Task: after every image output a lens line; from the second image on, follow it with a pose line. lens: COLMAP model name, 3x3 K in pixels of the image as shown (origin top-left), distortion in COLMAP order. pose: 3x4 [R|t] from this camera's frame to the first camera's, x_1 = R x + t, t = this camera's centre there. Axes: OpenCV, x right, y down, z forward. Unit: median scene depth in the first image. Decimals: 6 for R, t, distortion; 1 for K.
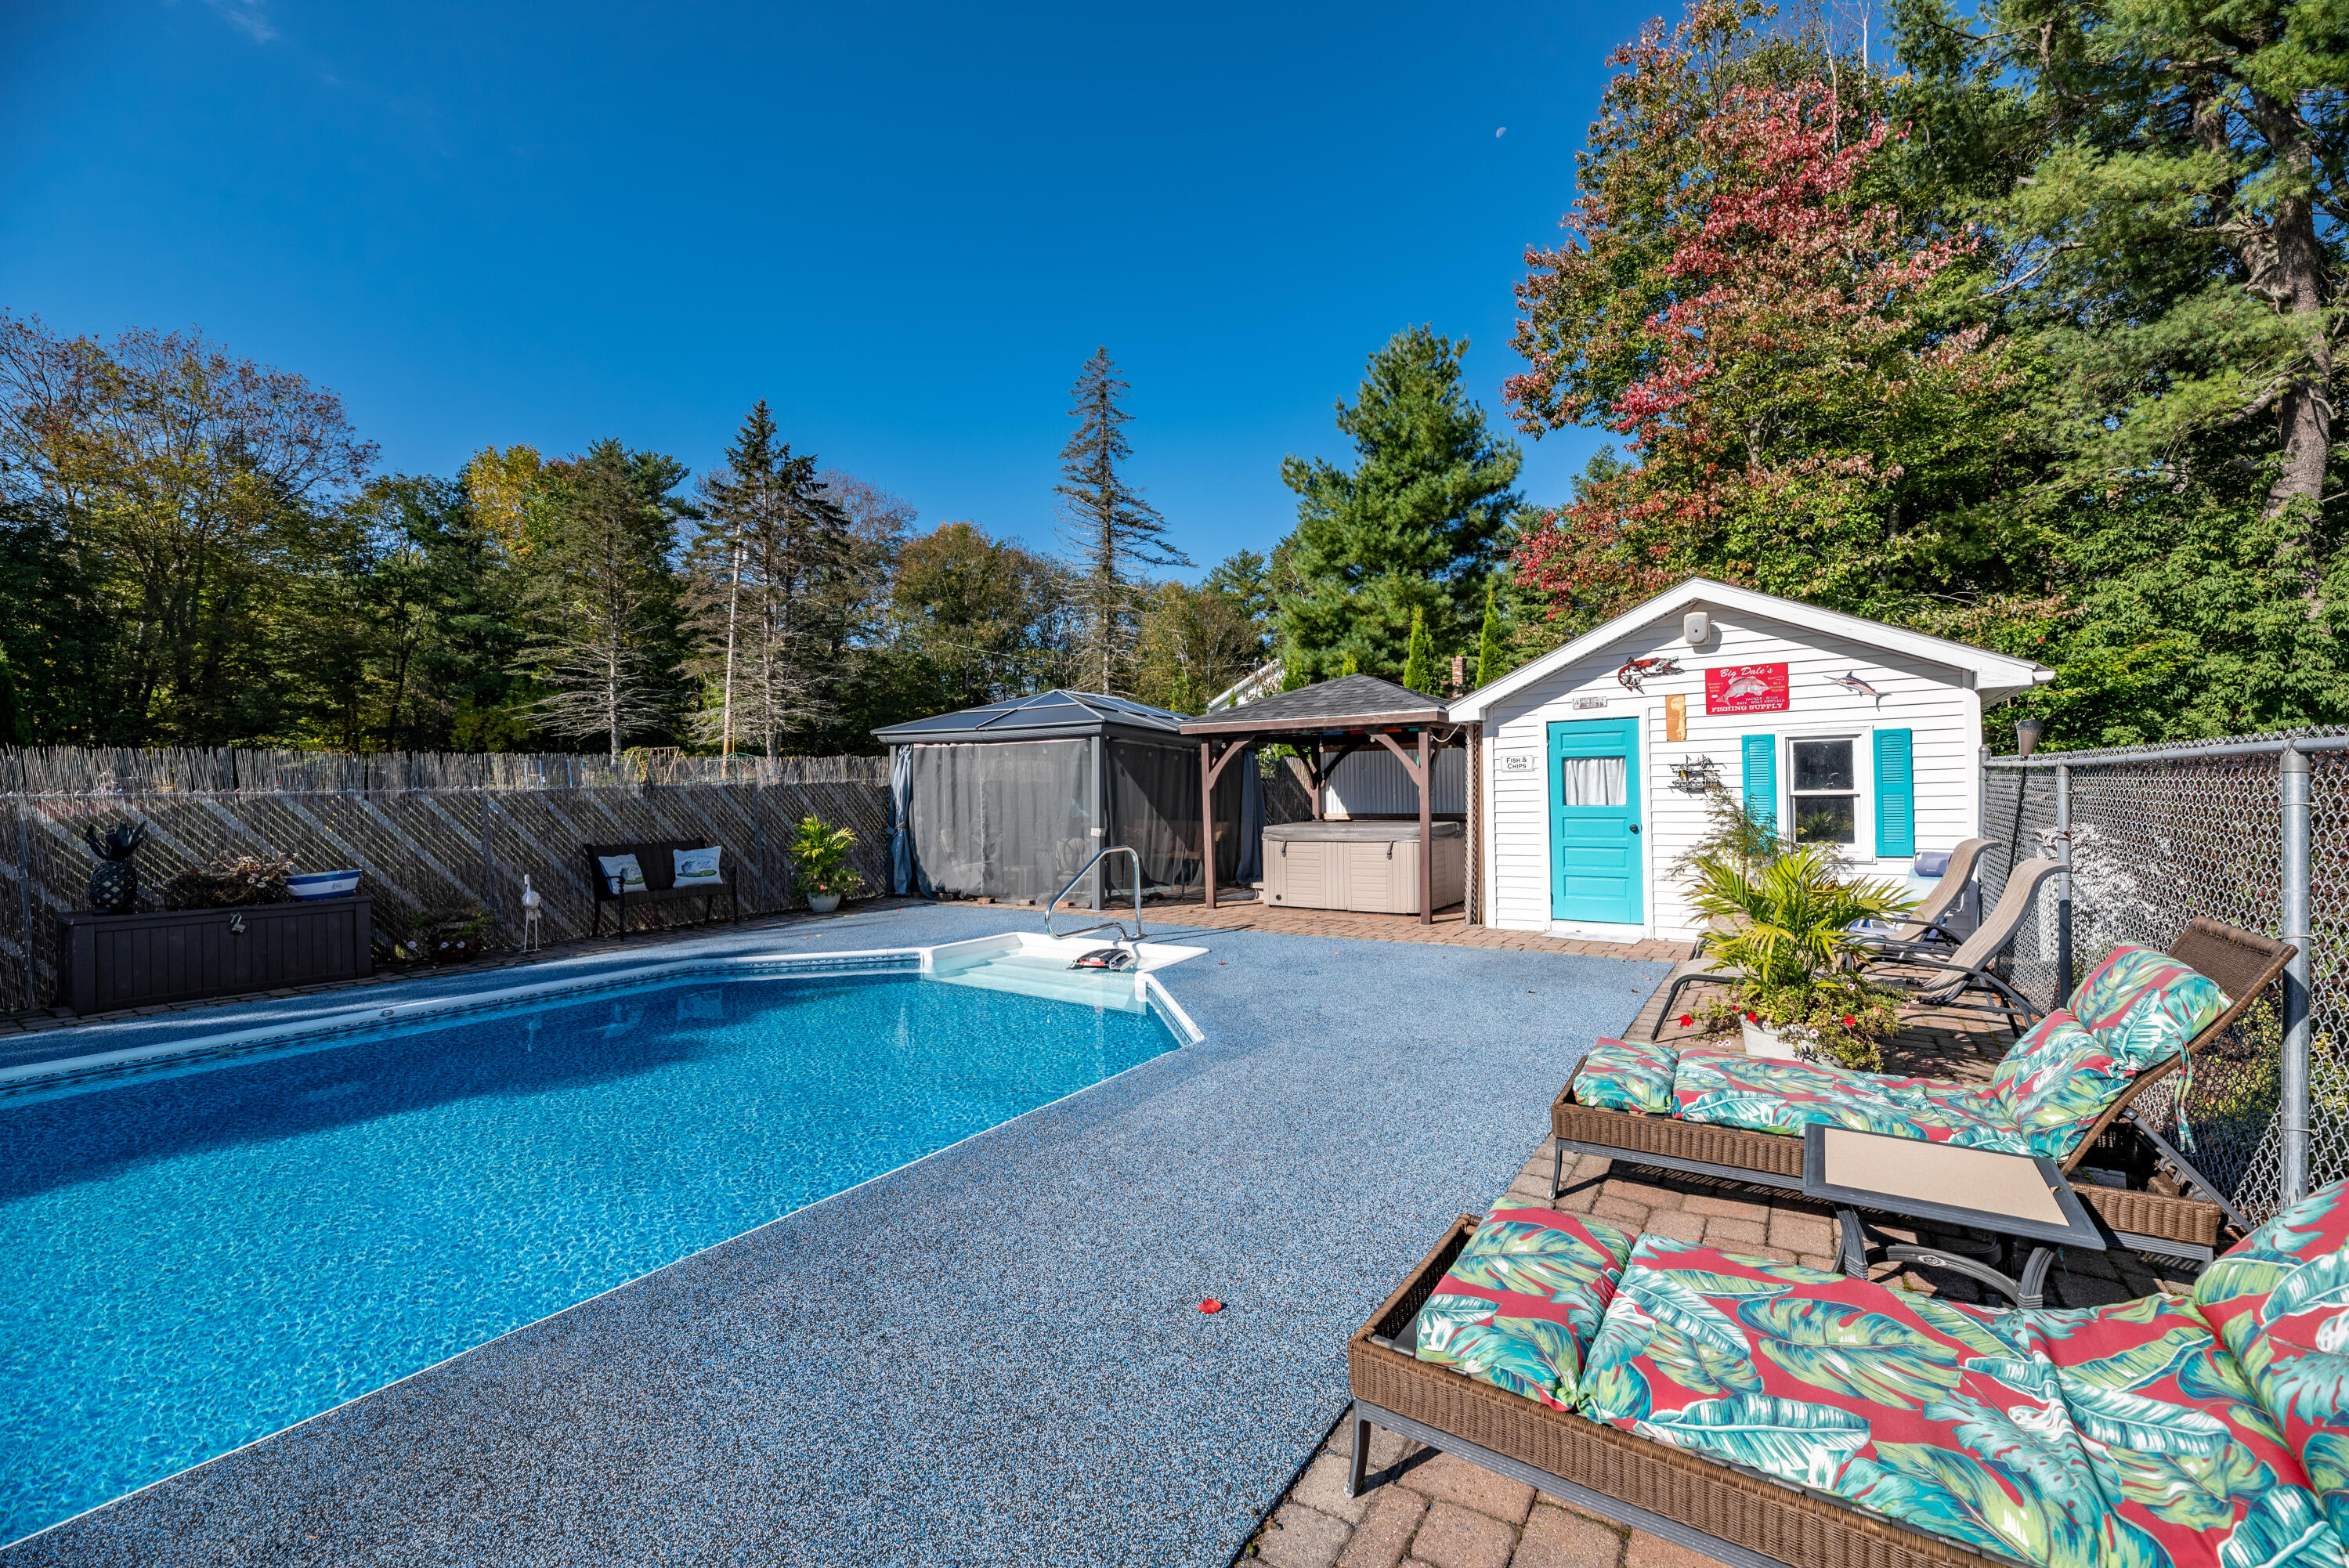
lens RADIAL K [[960.9, 0, 1170.2], [0, 960.9, 805.6], [0, 0, 1]] dist [-0.001533, -0.000112]
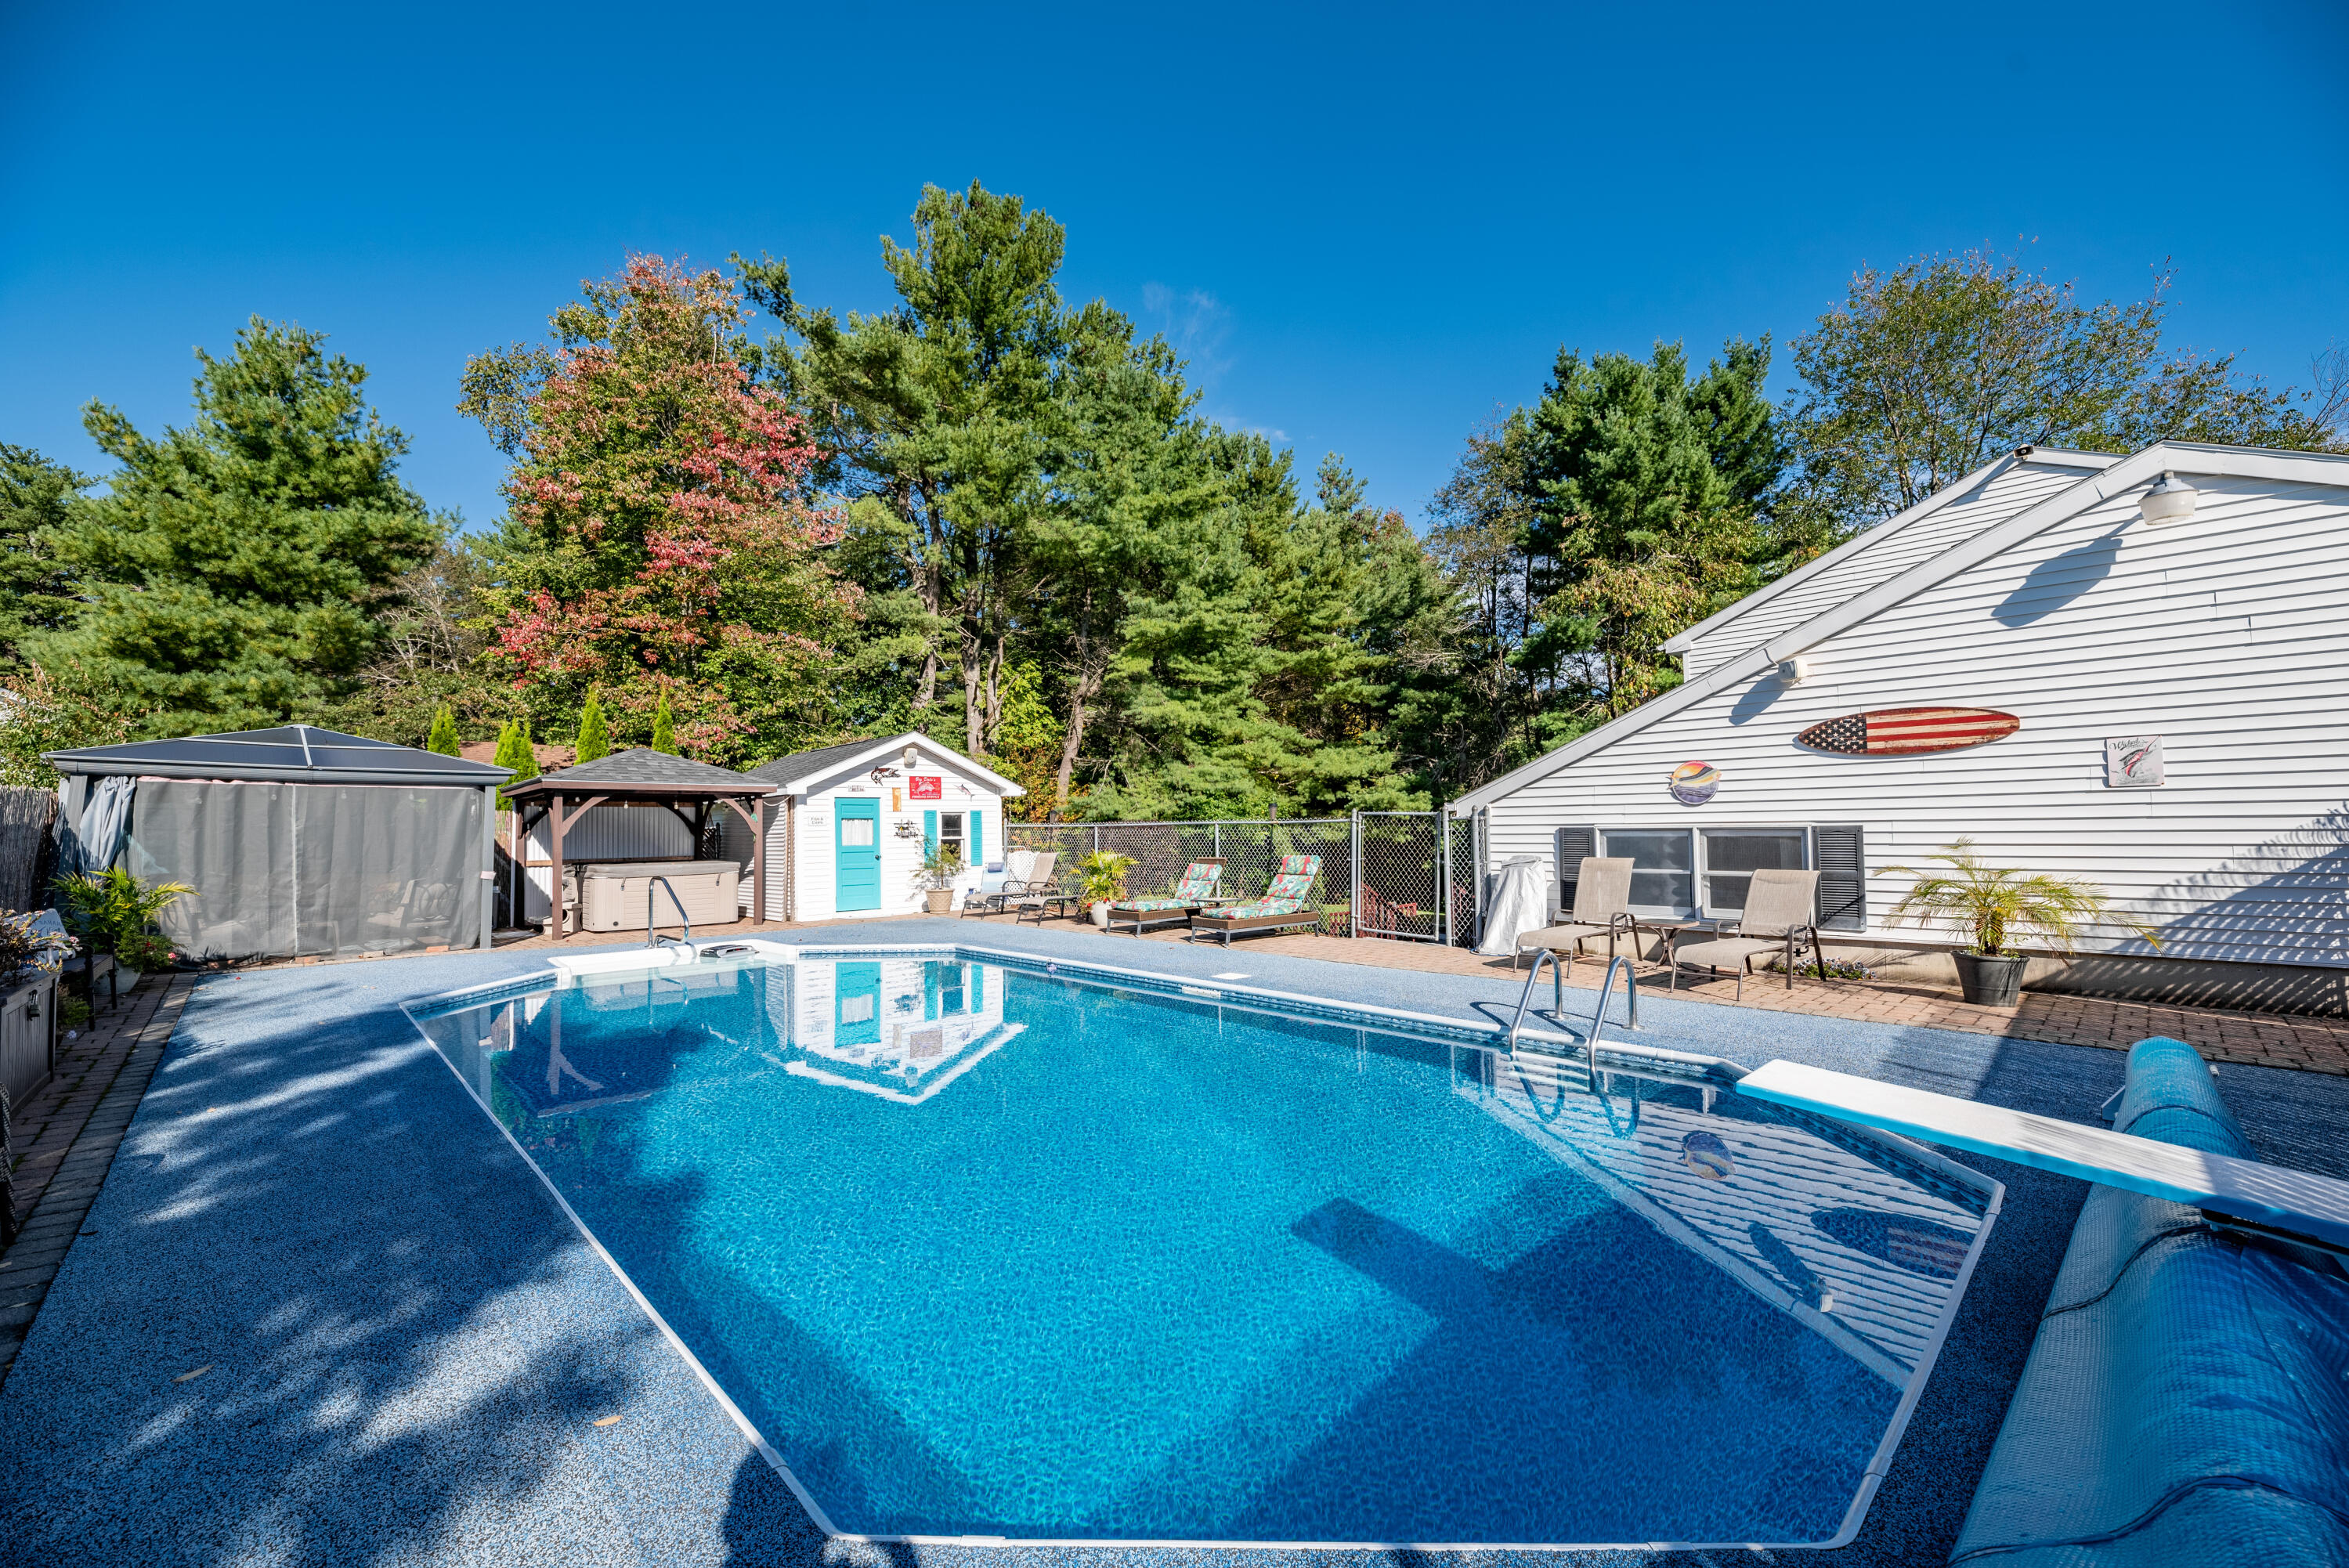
lens RADIAL K [[960.9, 0, 1176.6], [0, 960.9, 786.2], [0, 0, 1]] dist [-0.001533, -0.000112]
pose [[0.222852, 0.050896, 0.973523, -1.248413], [0.018967, 0.998221, -0.056529, 0.003837], [-0.974668, 0.031062, 0.221490, 0.002801]]
